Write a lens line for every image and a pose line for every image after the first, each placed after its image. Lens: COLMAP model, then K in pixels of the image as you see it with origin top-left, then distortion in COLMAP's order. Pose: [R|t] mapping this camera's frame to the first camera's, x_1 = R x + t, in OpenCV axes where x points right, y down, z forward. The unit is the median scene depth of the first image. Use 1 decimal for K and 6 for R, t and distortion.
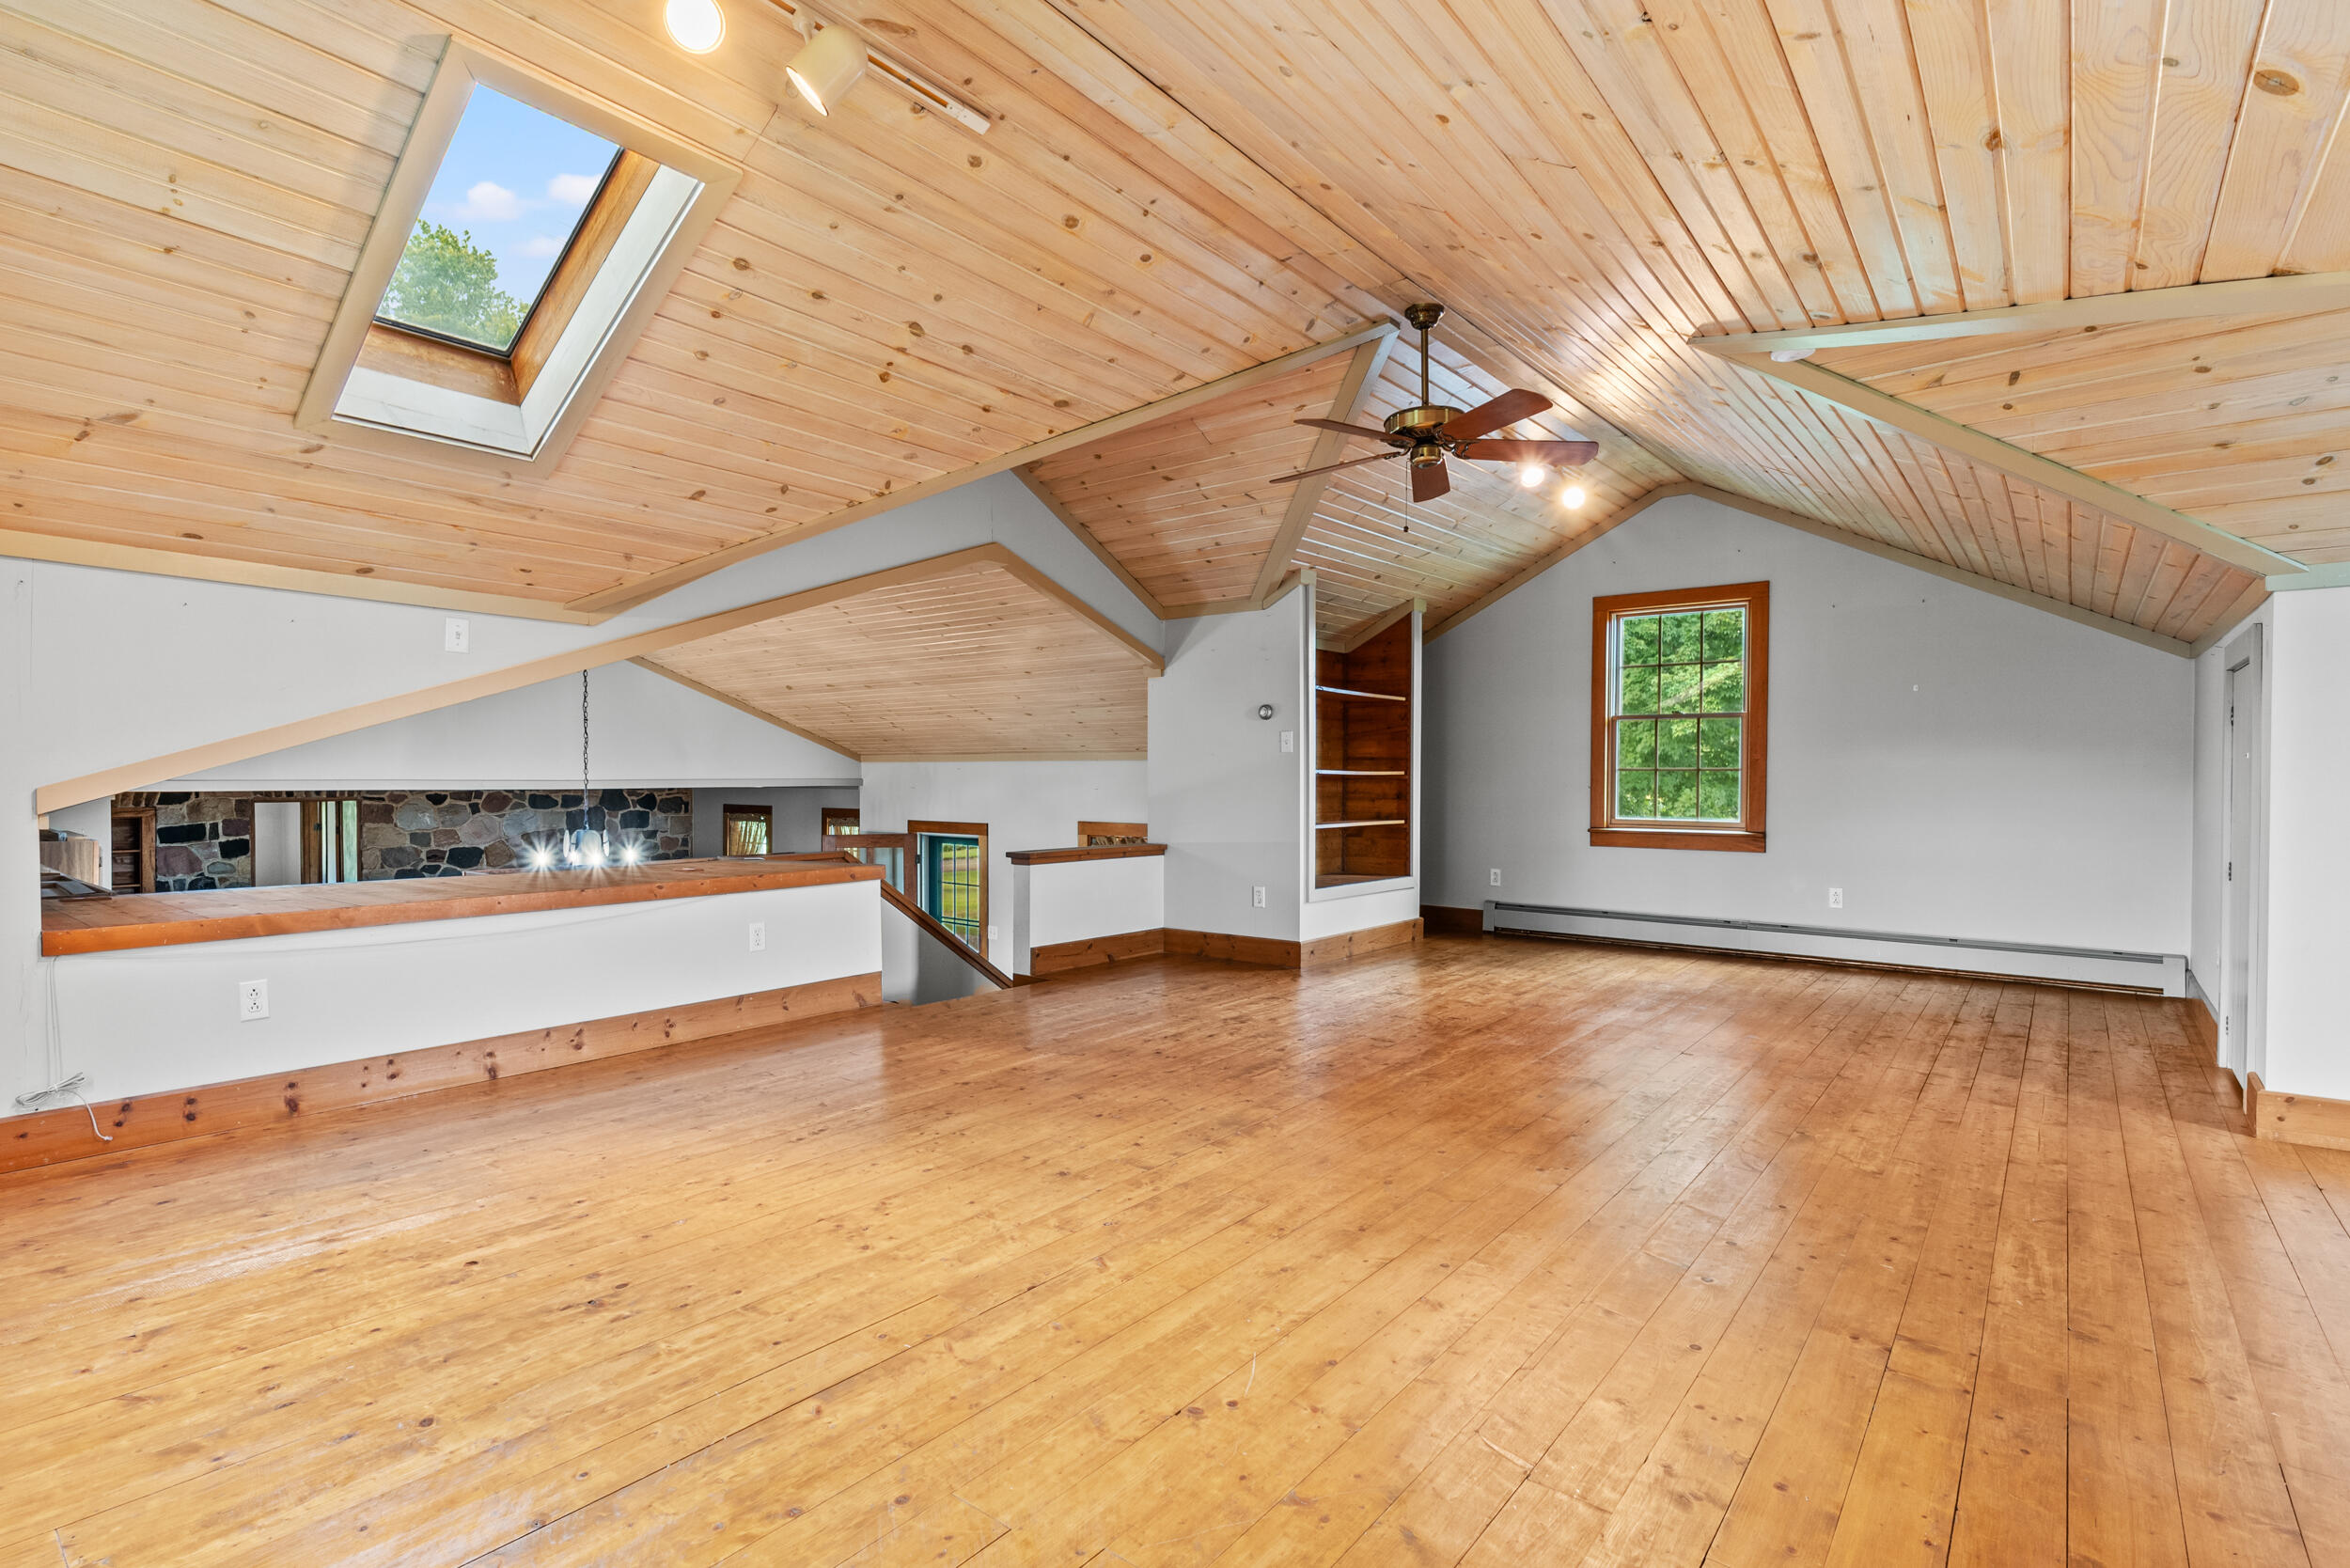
lens RADIAL K [[1125.4, 0, 1158.8], [0, 1125.4, 792.3], [0, 0, 1]] dist [-0.001995, -0.000574]
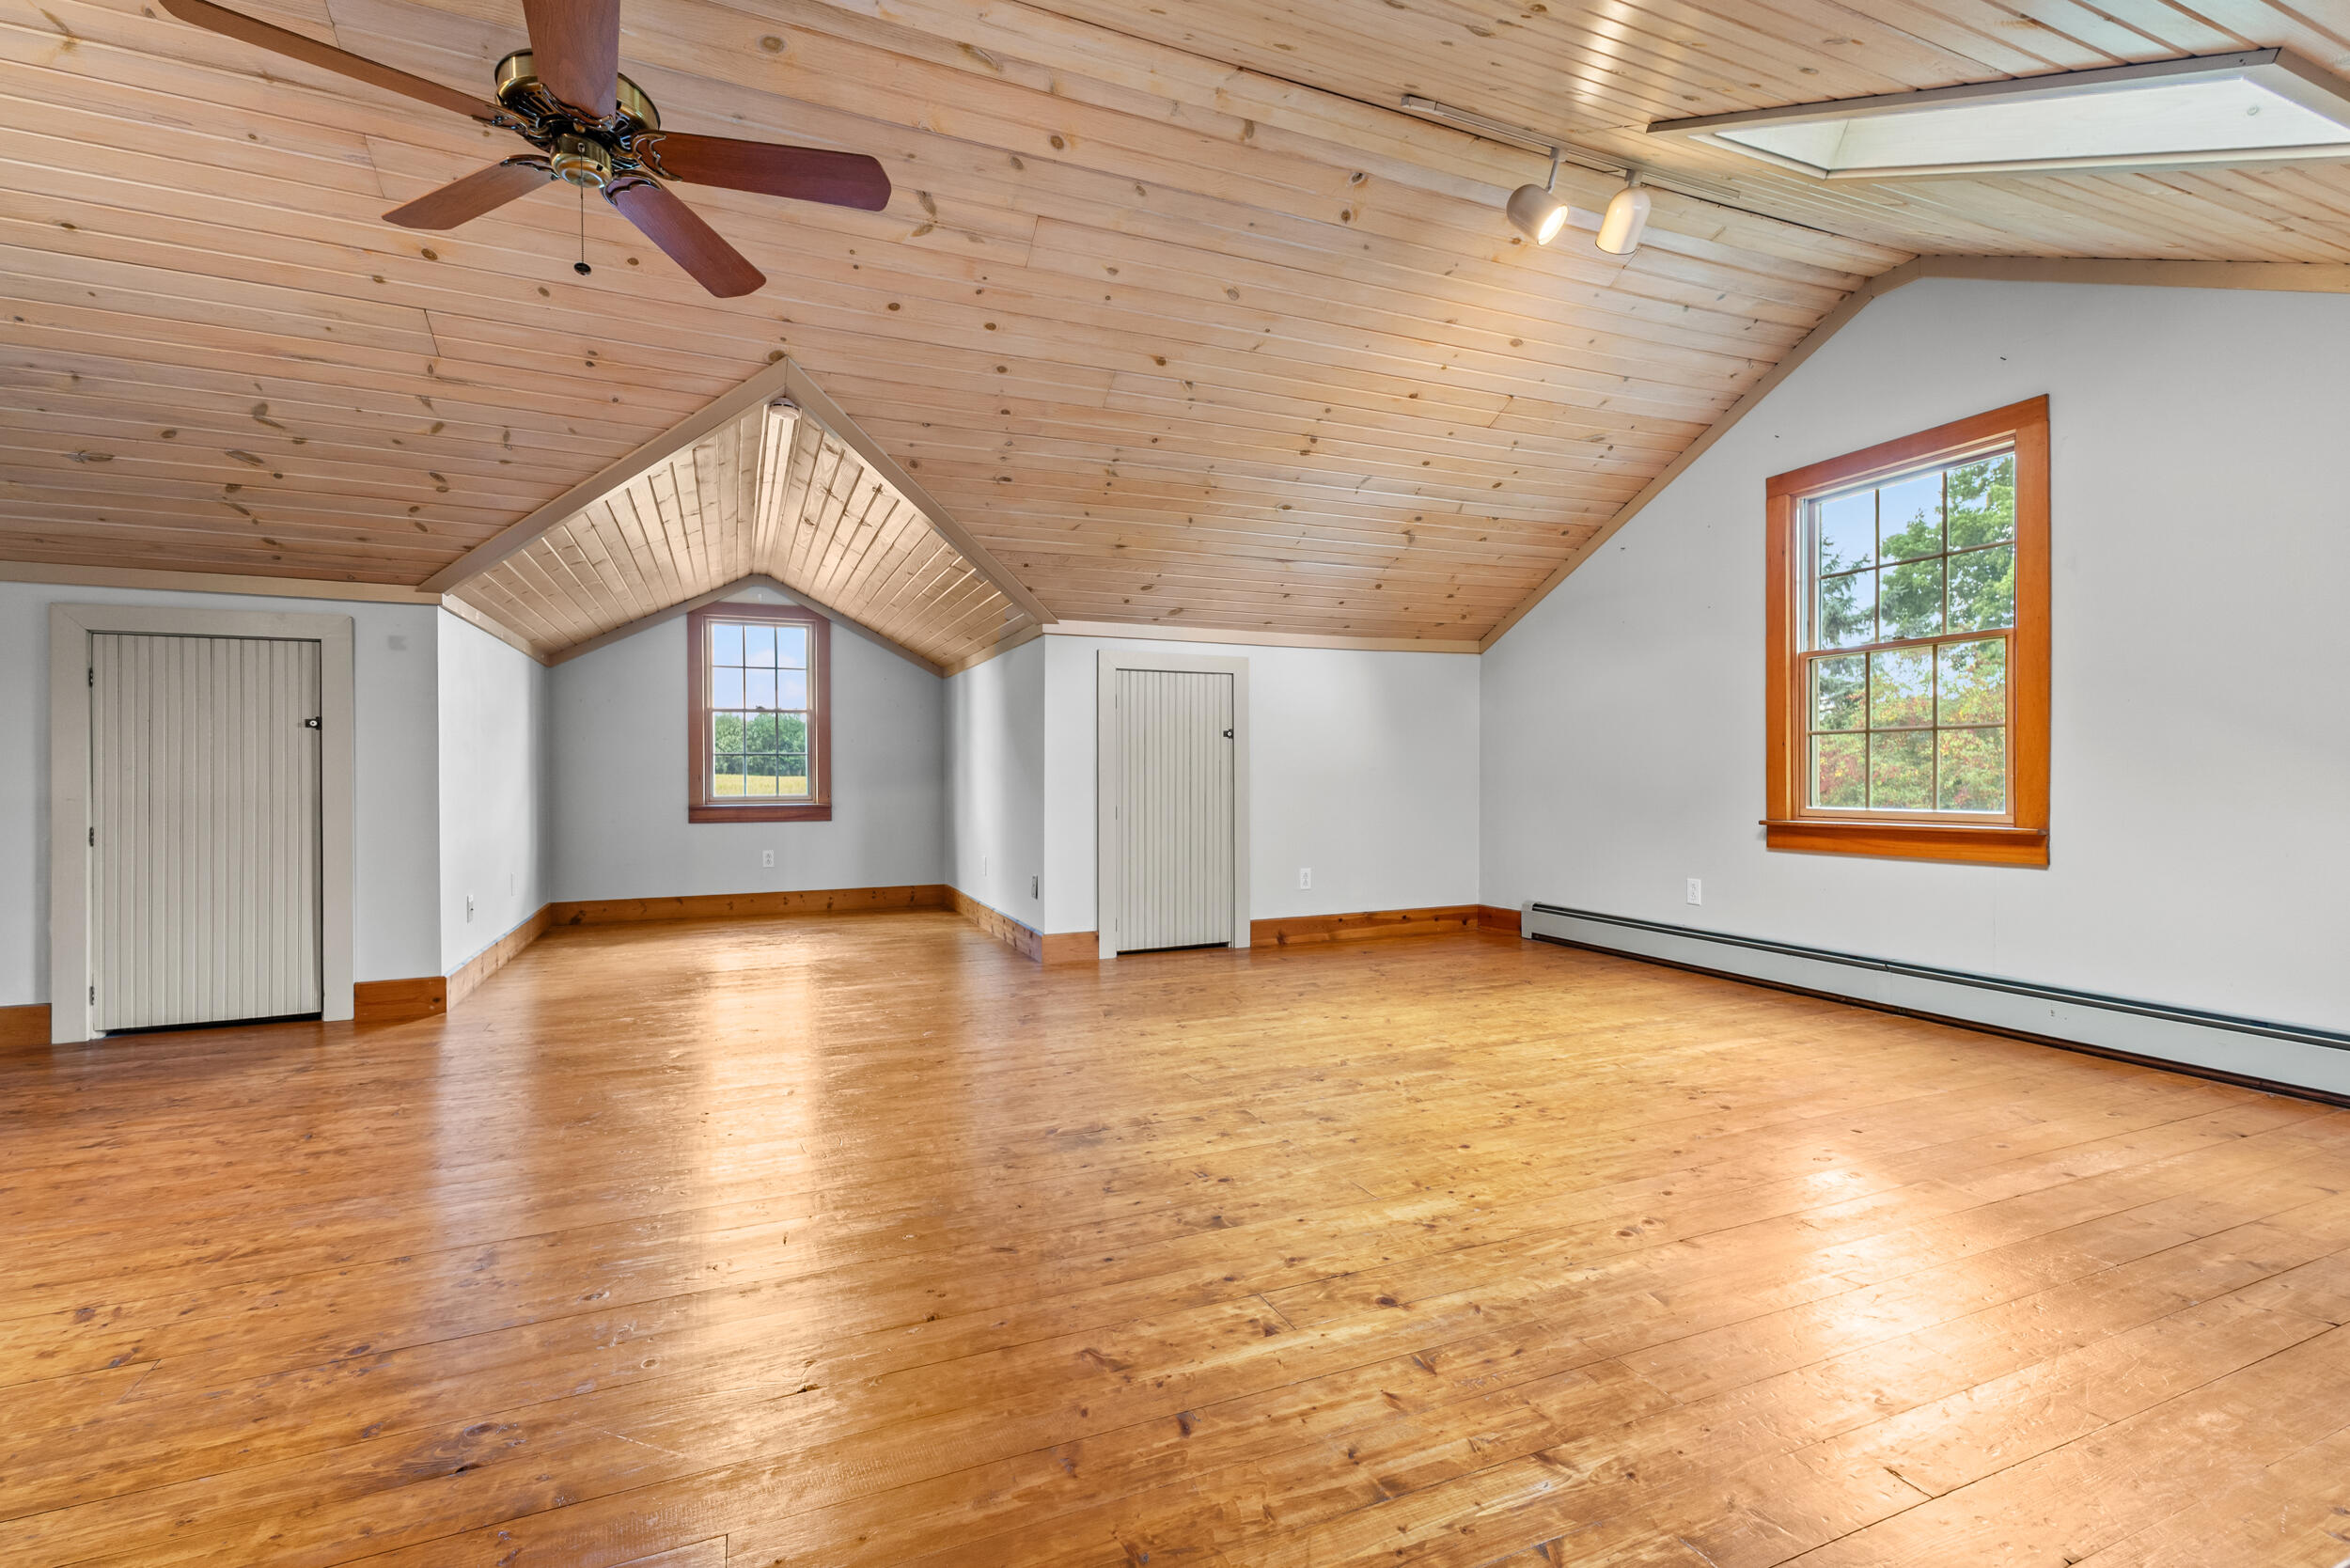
lens RADIAL K [[1002.7, 0, 1156.8], [0, 1002.7, 775.5], [0, 0, 1]] dist [0.011698, -0.001958]
pose [[-0.877484, -0.000507, 0.479605, -0.371349], [0.006970, 0.999880, 0.013809, 0.016668], [-0.479554, 0.015460, -0.877376, 1.799546]]
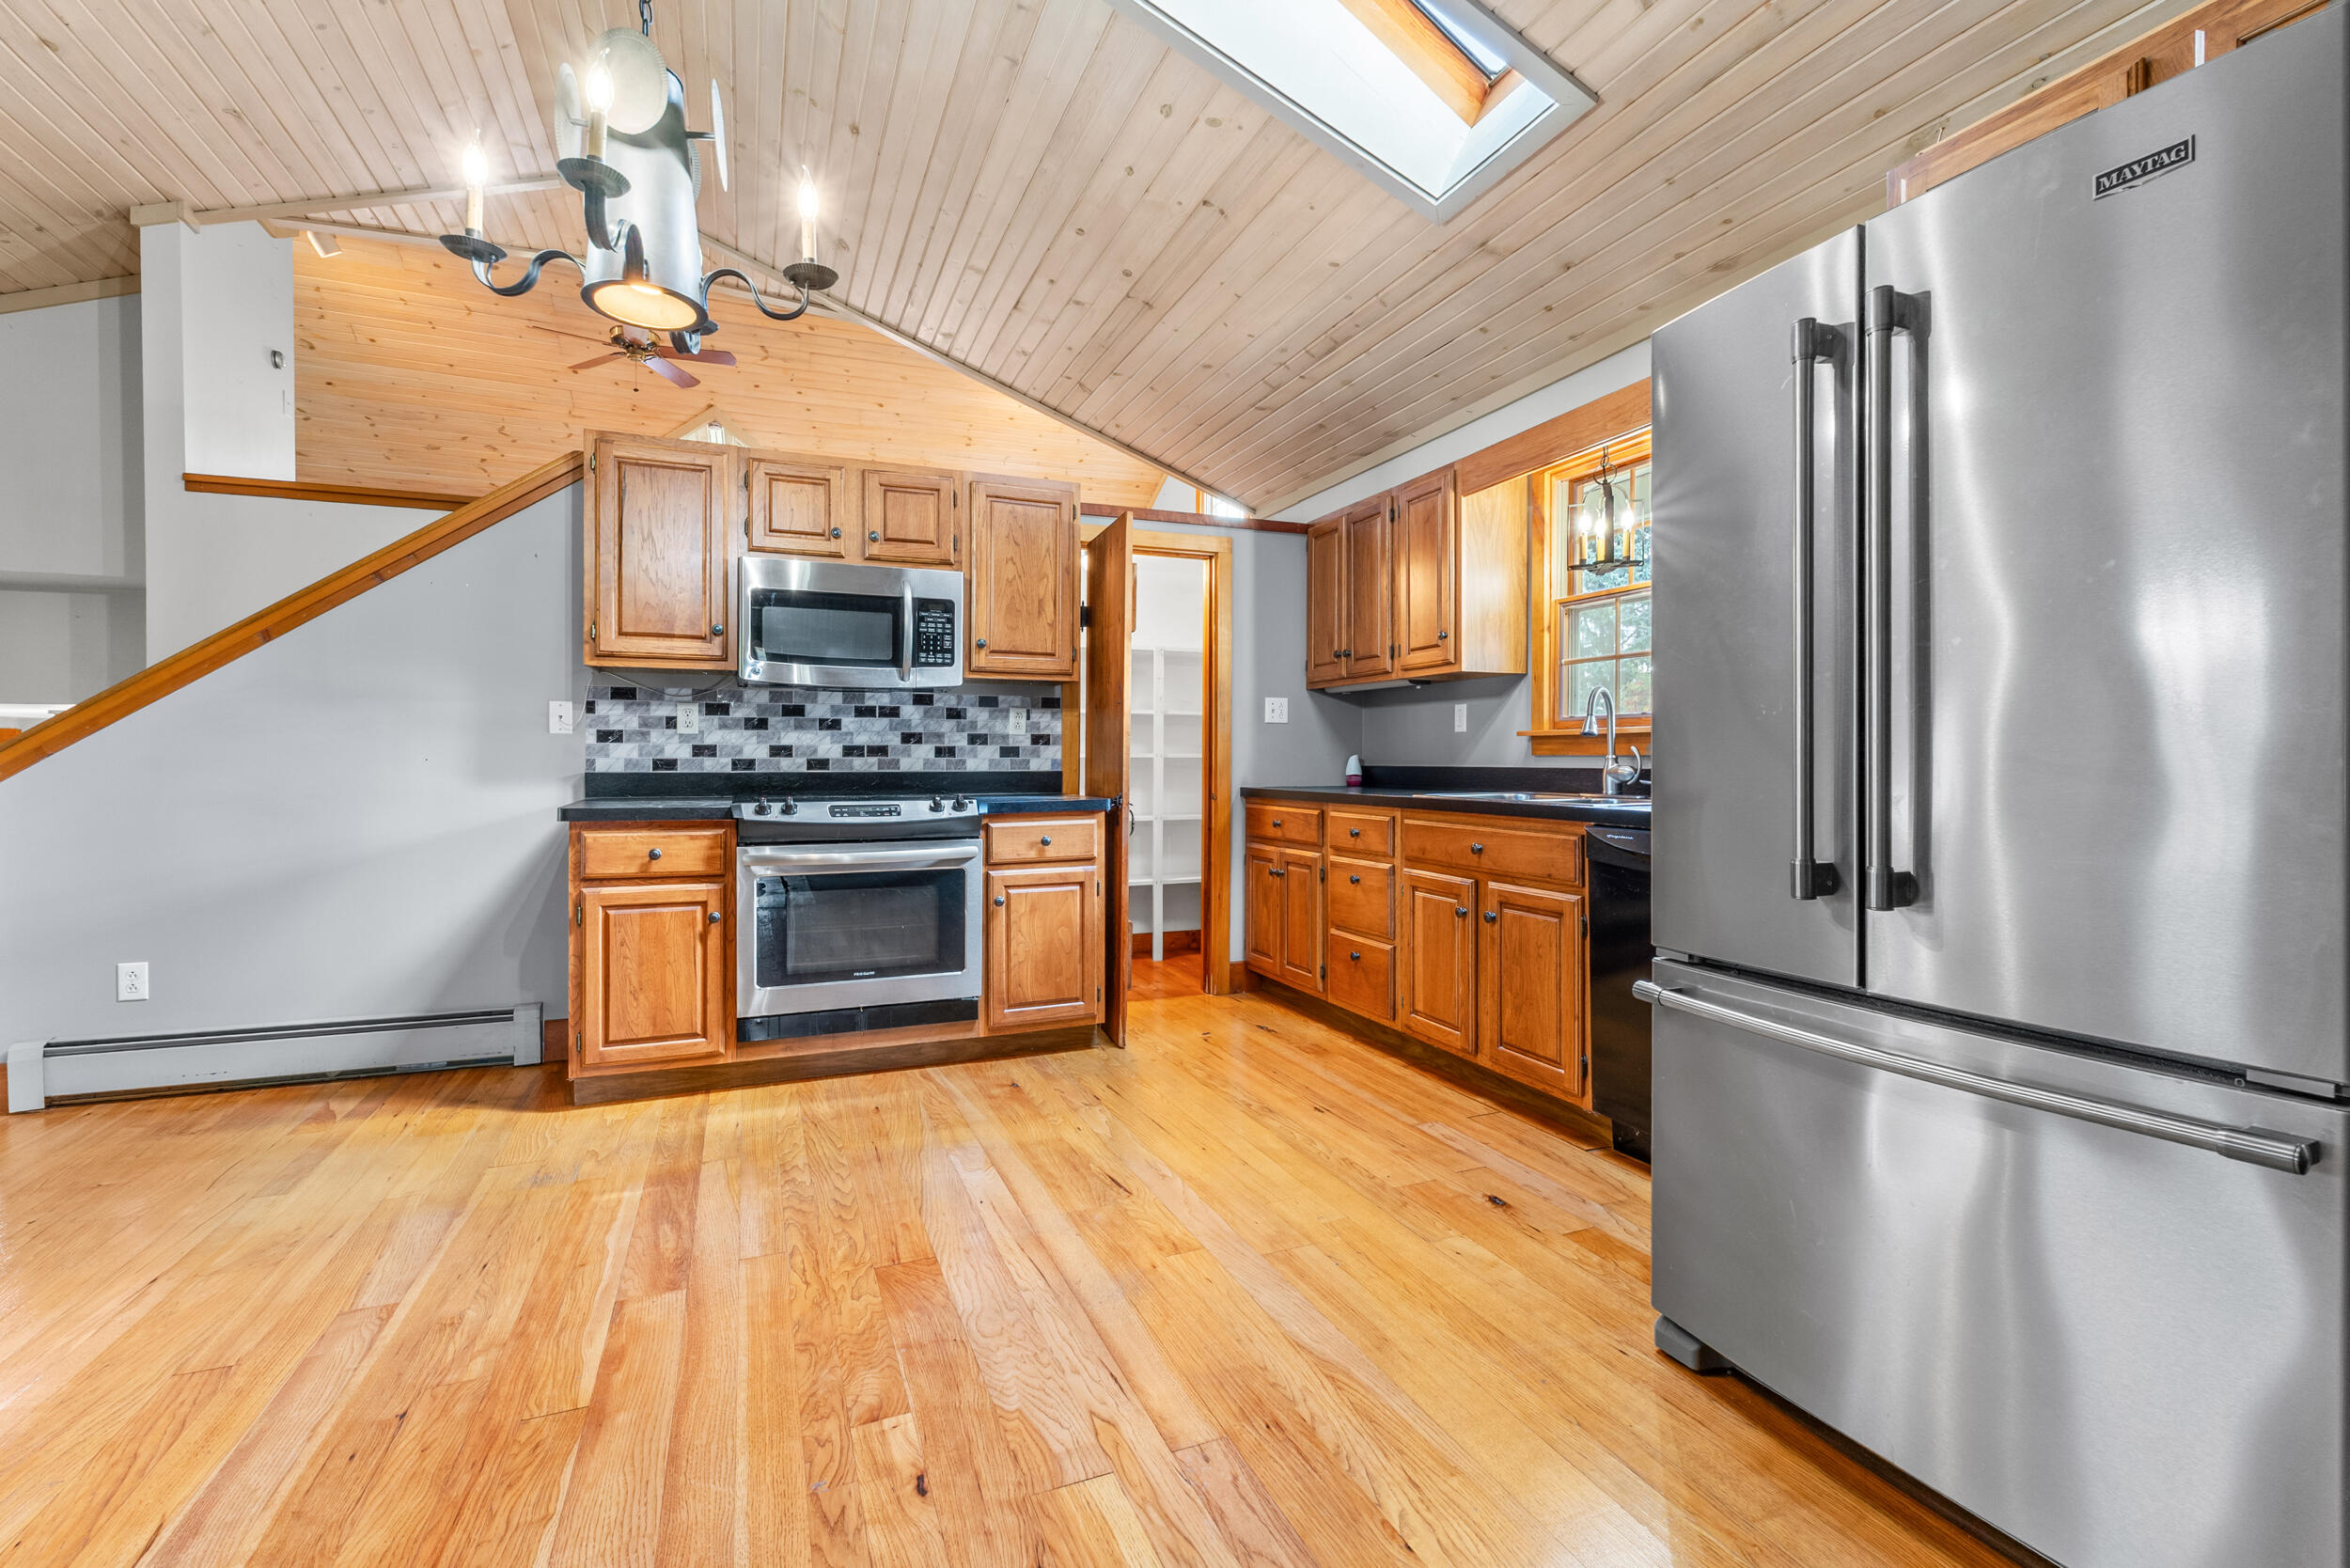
lens RADIAL K [[1002.7, 0, 1136.4], [0, 1002.7, 756.3], [0, 0, 1]] dist [0.011698, -0.001958]
pose [[-0.865367, -0.004463, 0.501118, -1.761060], [0.000901, 0.999945, 0.010460, 0.459149], [-0.501137, 0.009503, -0.865316, 2.749332]]
